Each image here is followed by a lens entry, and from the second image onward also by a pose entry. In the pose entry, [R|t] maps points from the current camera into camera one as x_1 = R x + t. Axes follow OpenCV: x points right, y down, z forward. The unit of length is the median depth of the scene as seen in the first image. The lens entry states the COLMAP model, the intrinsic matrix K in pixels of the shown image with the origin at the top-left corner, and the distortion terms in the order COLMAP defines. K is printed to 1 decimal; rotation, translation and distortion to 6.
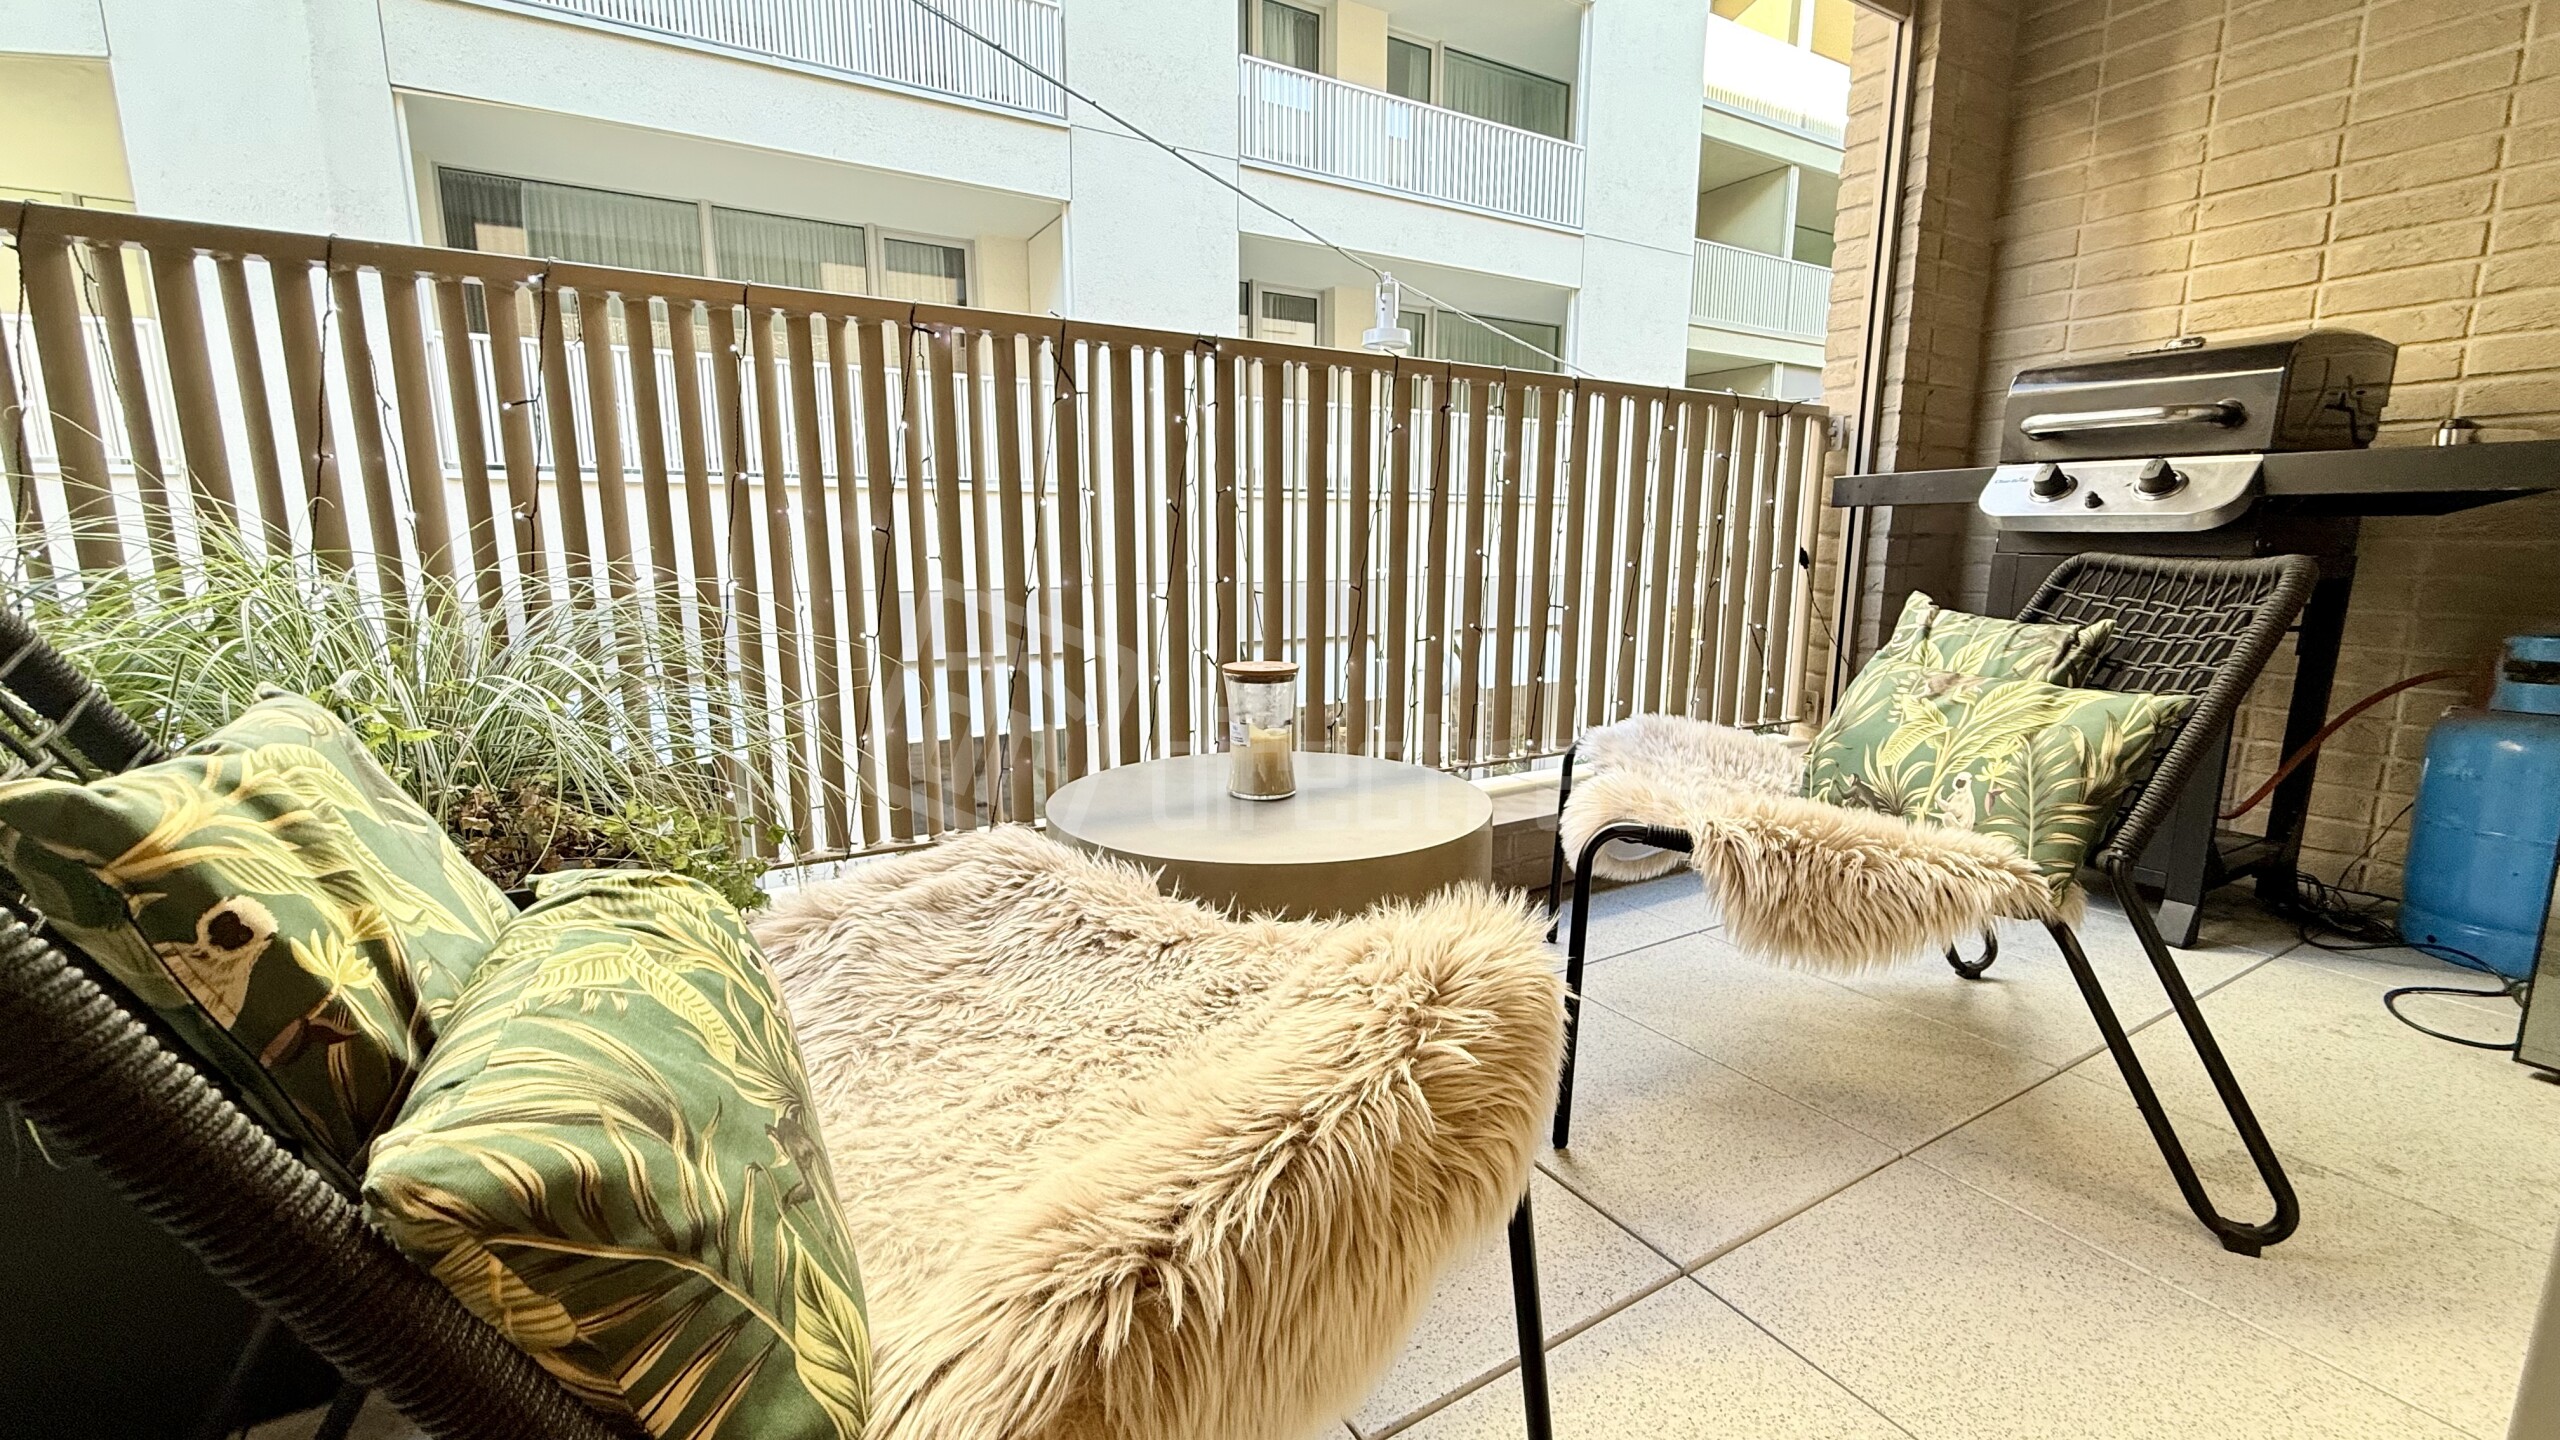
lens RADIAL K [[1015.2, 0, 1280.0], [0, 1015.2, 720.0], [0, 0, 1]] dist [-0.001512, -0.000482]
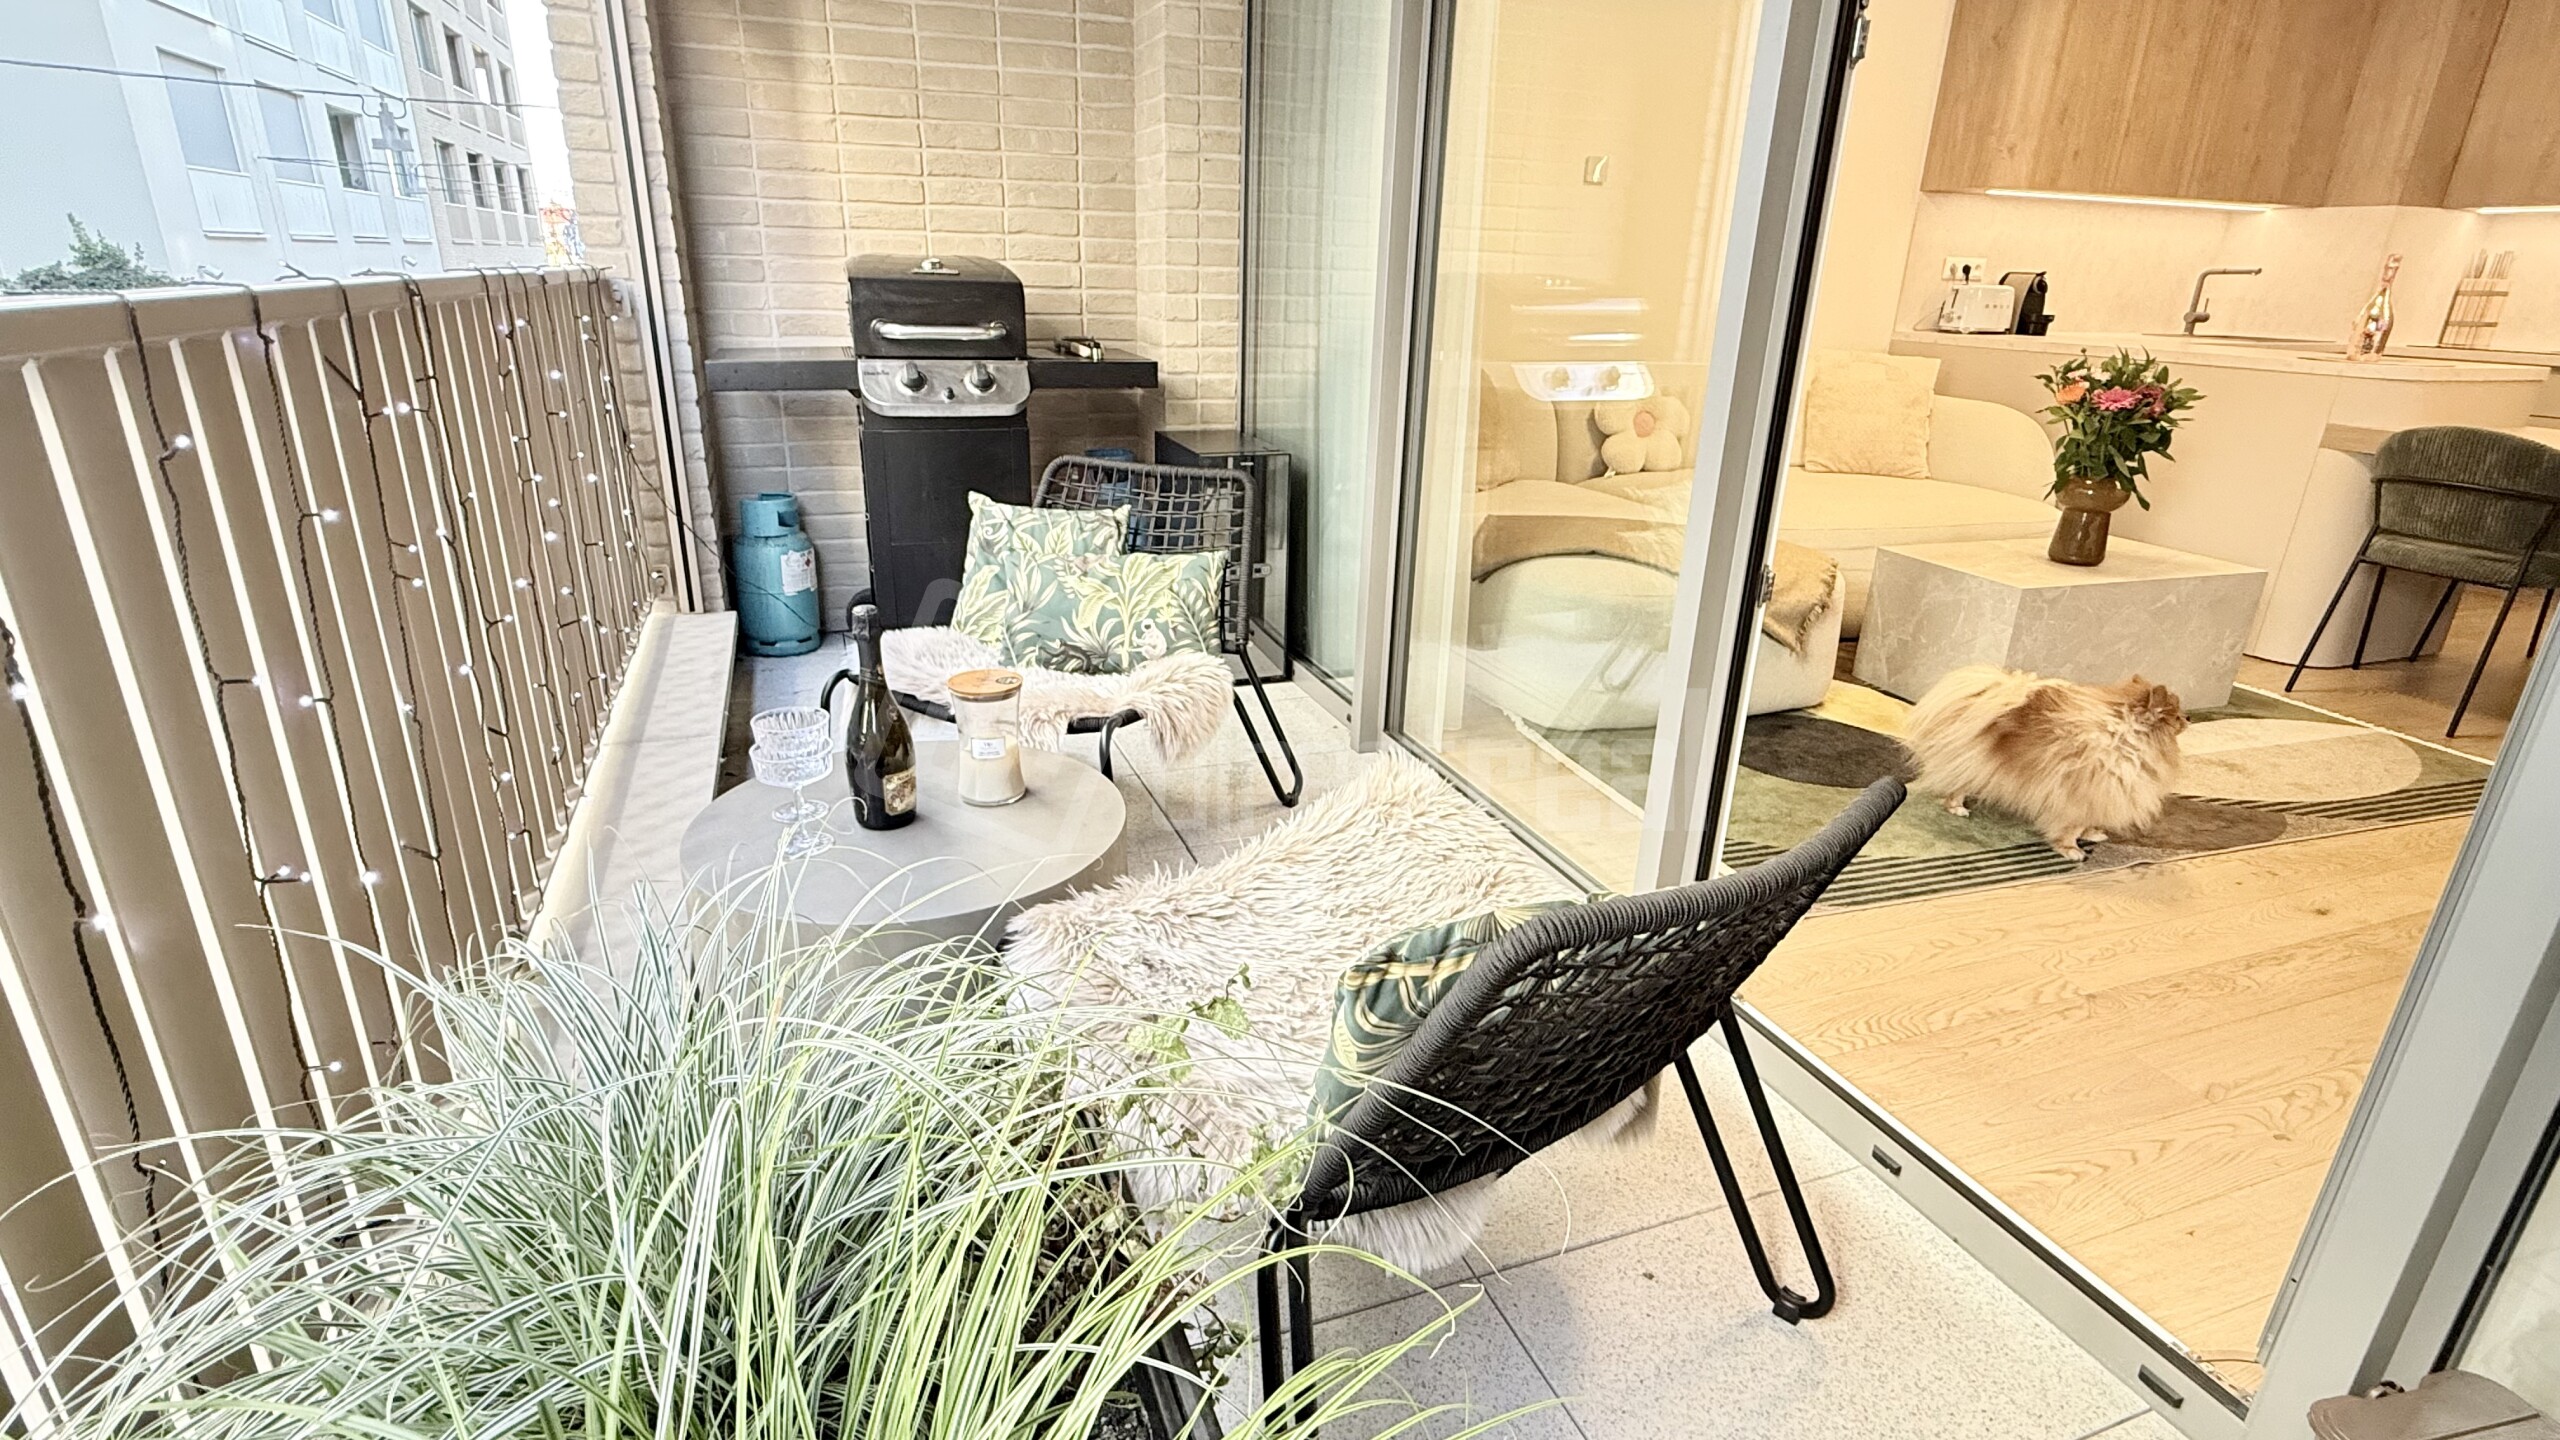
lens RADIAL K [[1220.5, 0, 1273.9], [0, 1220.5, 717.5], [0, 0, 1]] dist [0.001893, 0.000415]
pose [[0.167283, -0.338153, 0.926104, -0.806329], [0.149779, 0.937154, 0.315133, -0.271034], [-0.974465, 0.085995, 0.207418, 0.292620]]
